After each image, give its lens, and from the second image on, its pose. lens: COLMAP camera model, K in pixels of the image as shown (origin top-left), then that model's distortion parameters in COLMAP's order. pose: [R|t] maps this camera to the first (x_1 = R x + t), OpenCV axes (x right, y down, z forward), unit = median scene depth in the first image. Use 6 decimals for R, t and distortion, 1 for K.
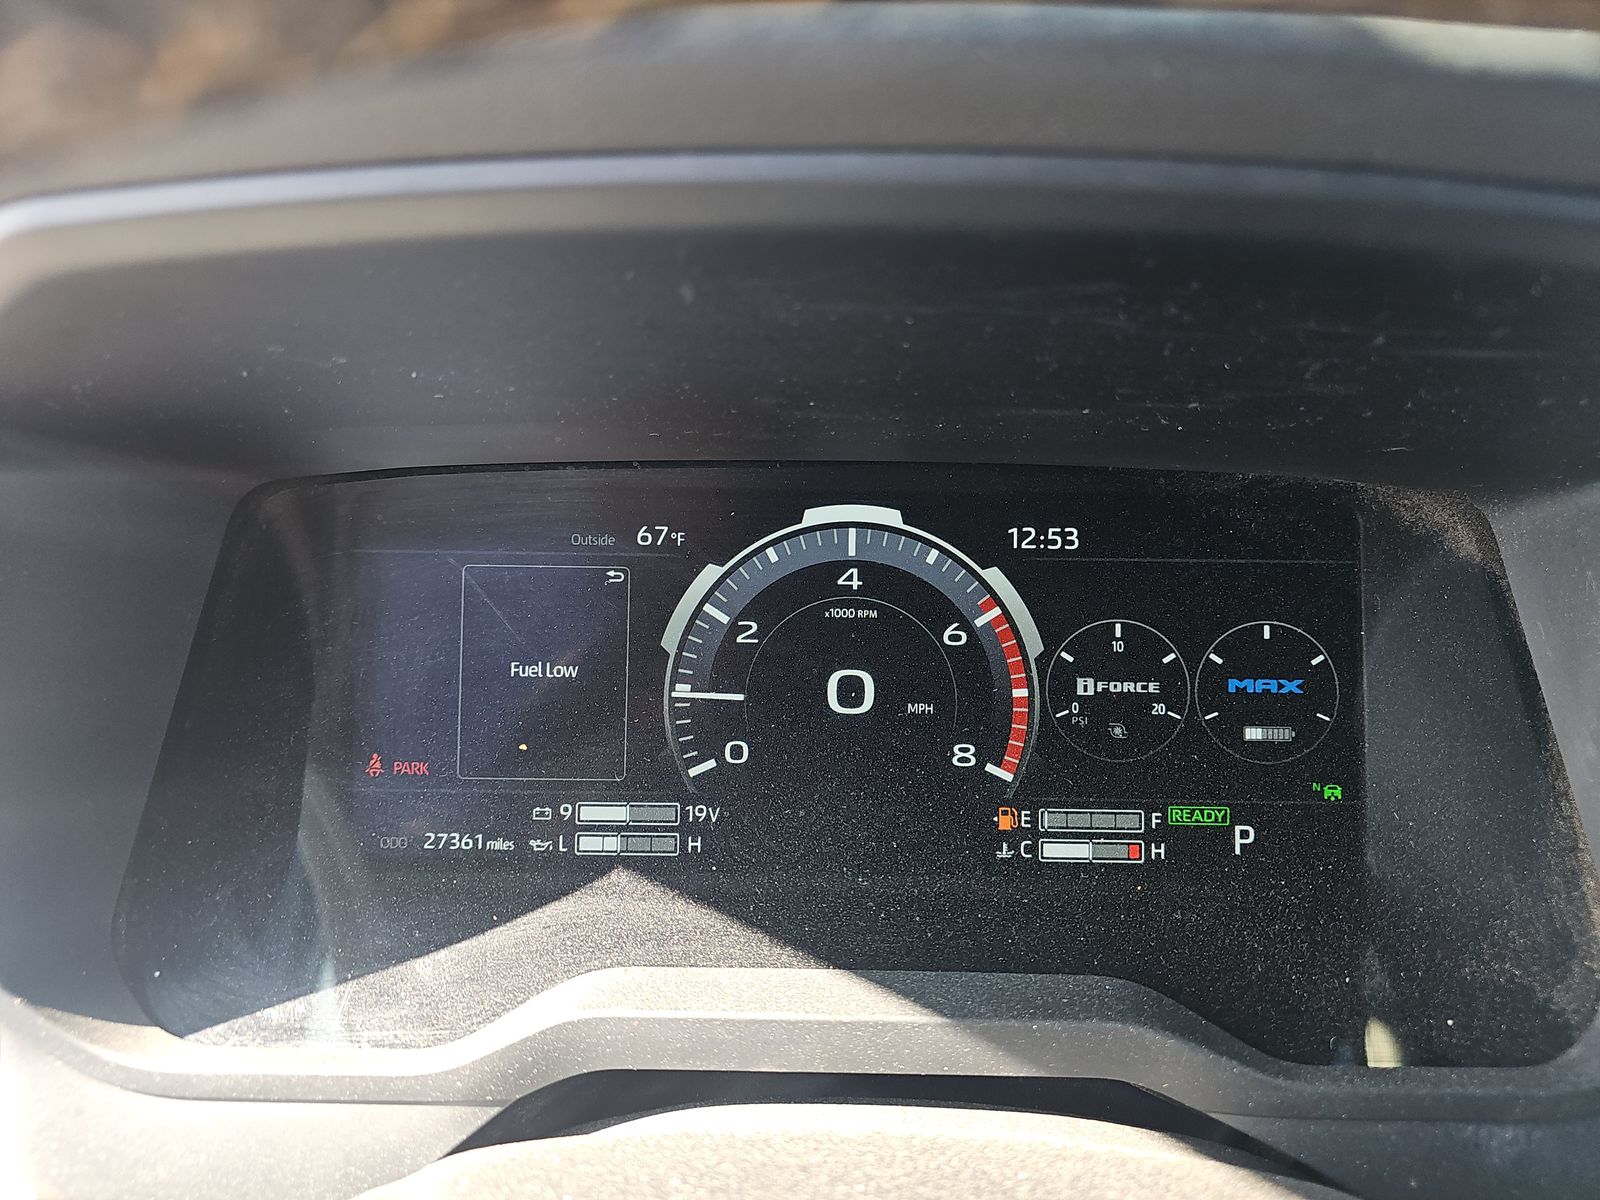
lens RADIAL K [[1039.6, 0, 800.0], [0, 1039.6, 600.0], [0, 0, 1]] dist [0.038920, -0.041013]
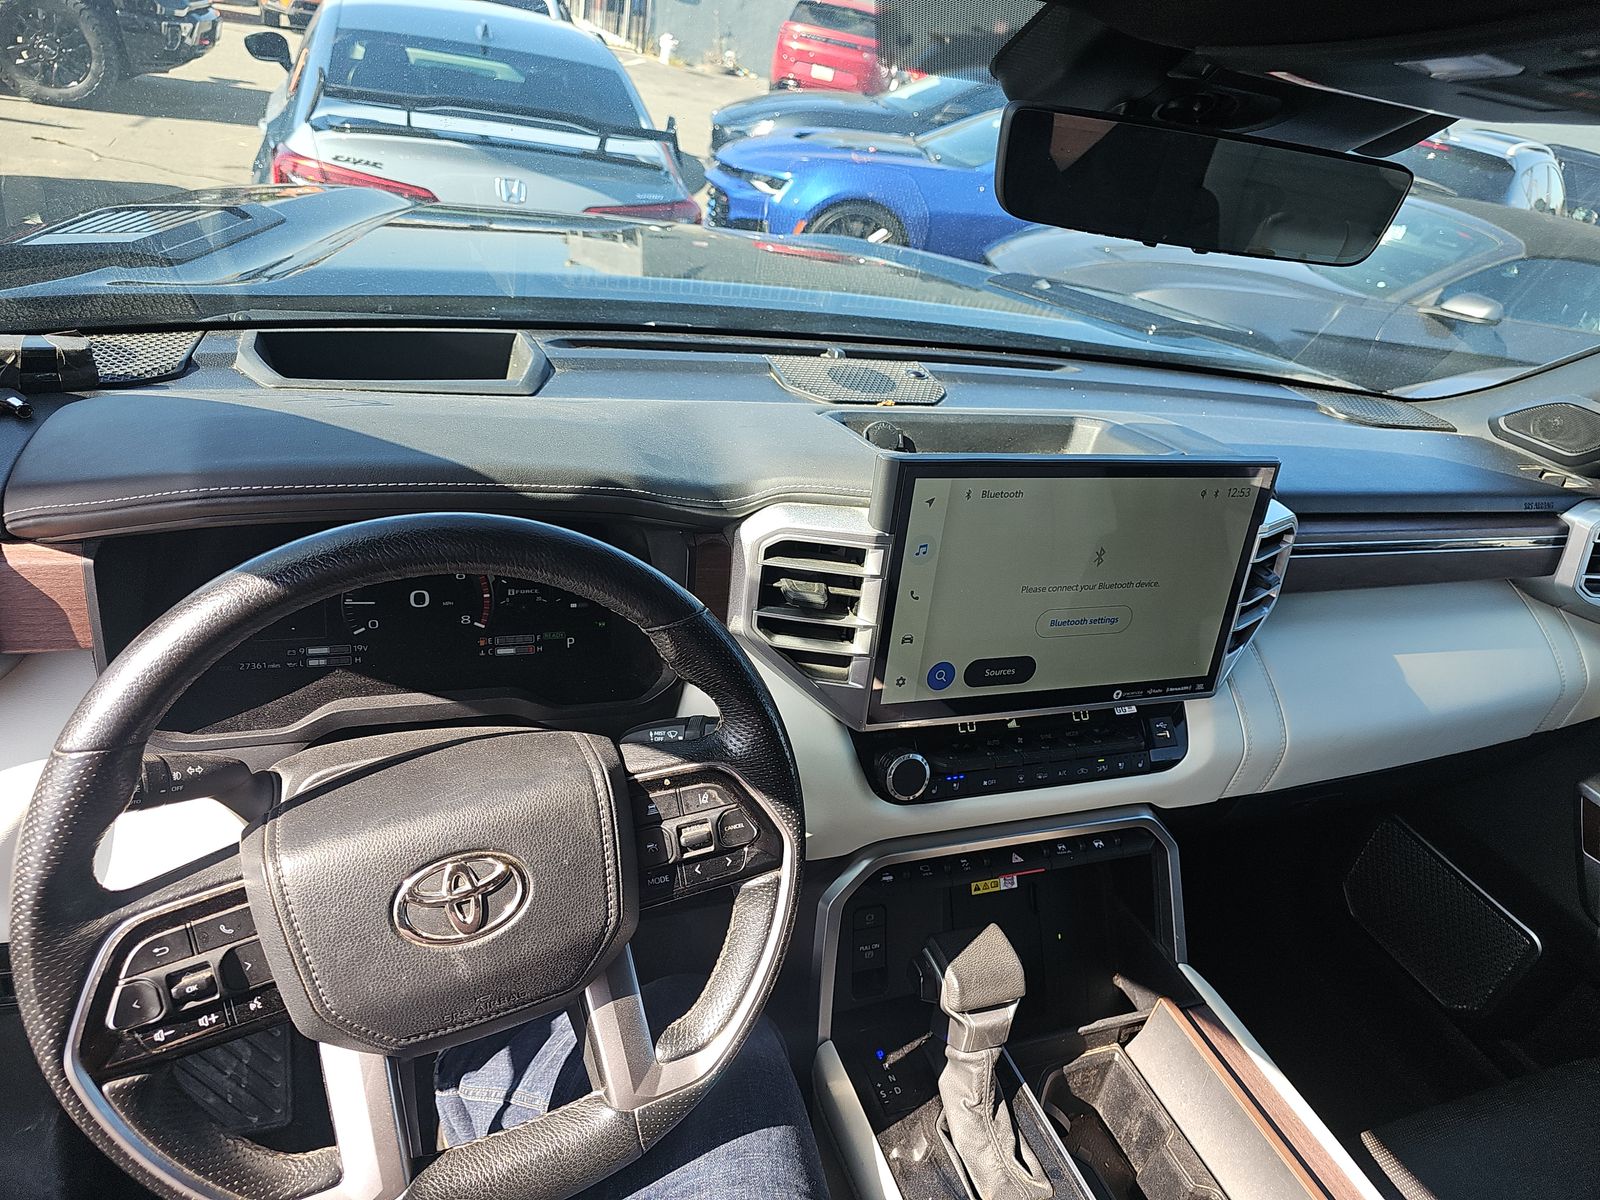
lens RADIAL K [[1039.6, 0, 800.0], [0, 1039.6, 600.0], [0, 0, 1]] dist [0.038920, -0.041013]
pose [[0.916390, -0.054235, 0.396596, -0.116990], [-0.021777, 0.982557, 0.184685, -0.416725], [-0.399694, -0.177880, 0.899224, -1.756181]]
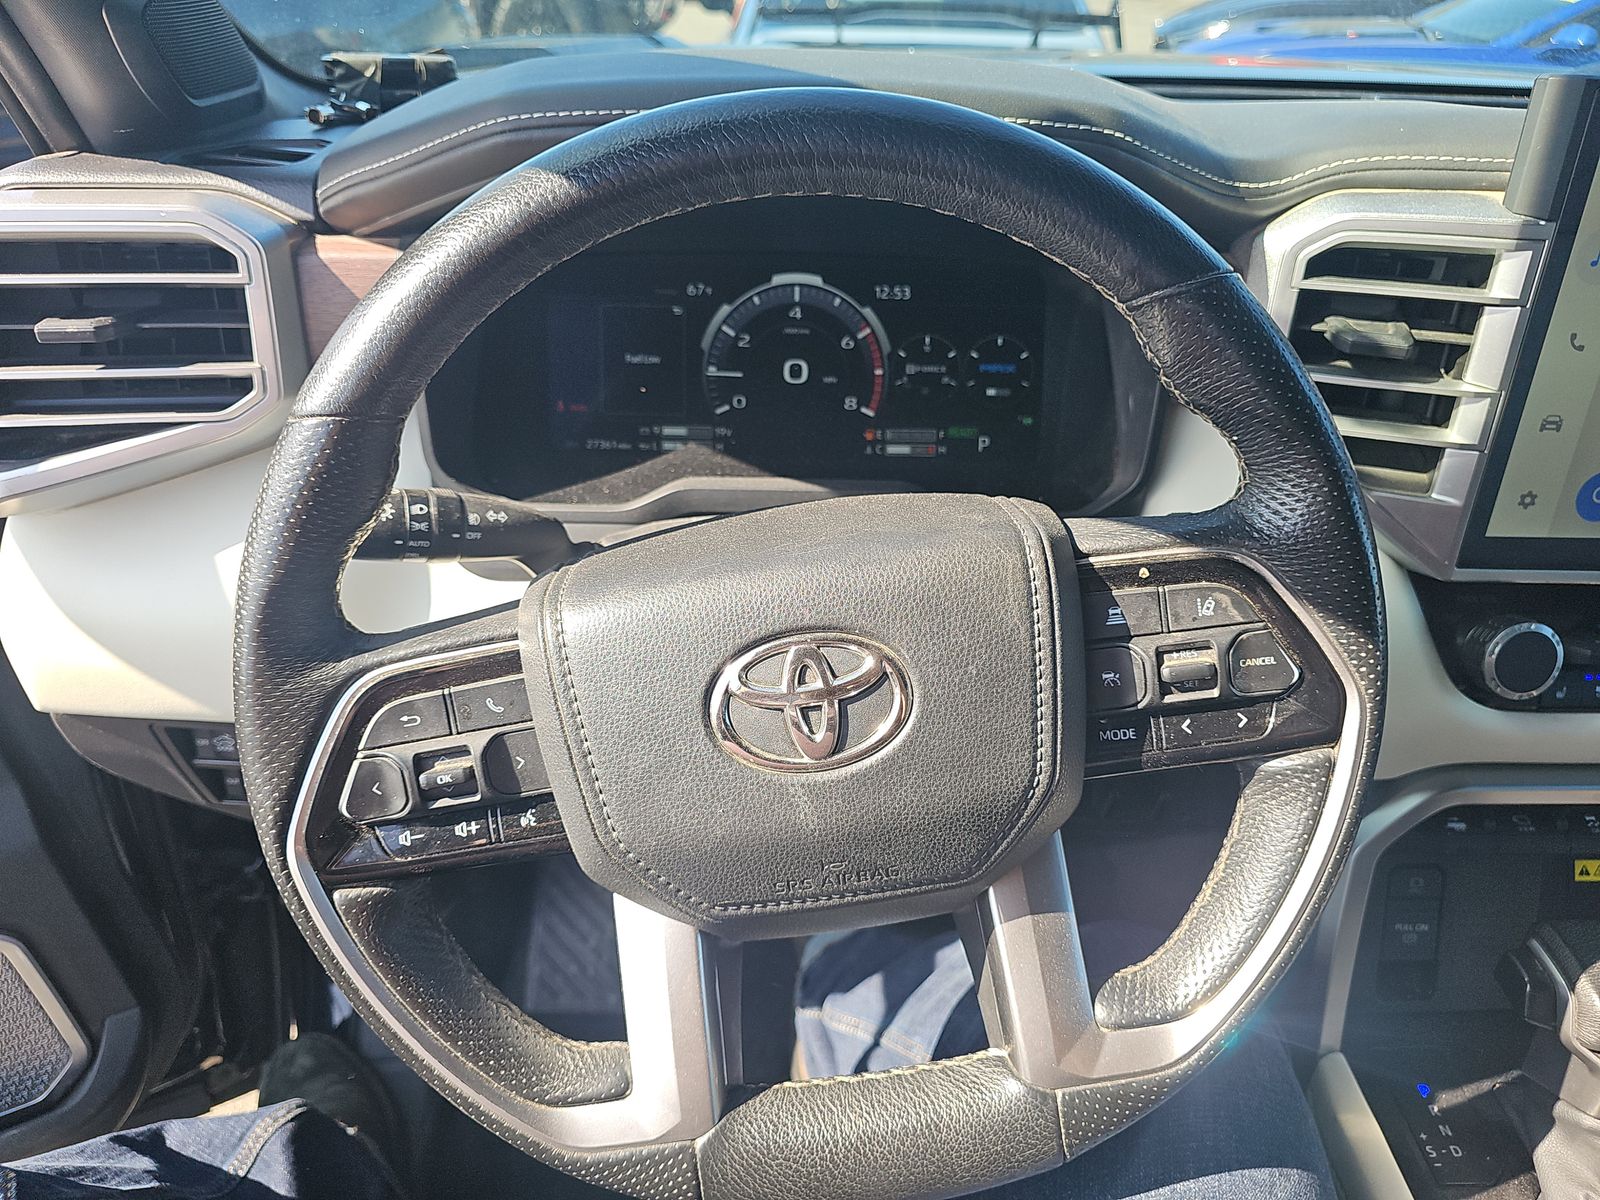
lens RADIAL K [[1039.6, 0, 800.0], [0, 1039.6, 600.0], [0, 0, 1]] dist [0.038920, -0.041013]
pose [[0.999422, -0.002812, 0.033876, -0.012290], [-0.004773, 0.975089, 0.221762, 0.073302], [-0.033656, -0.221796, 0.974512, -1.075281]]
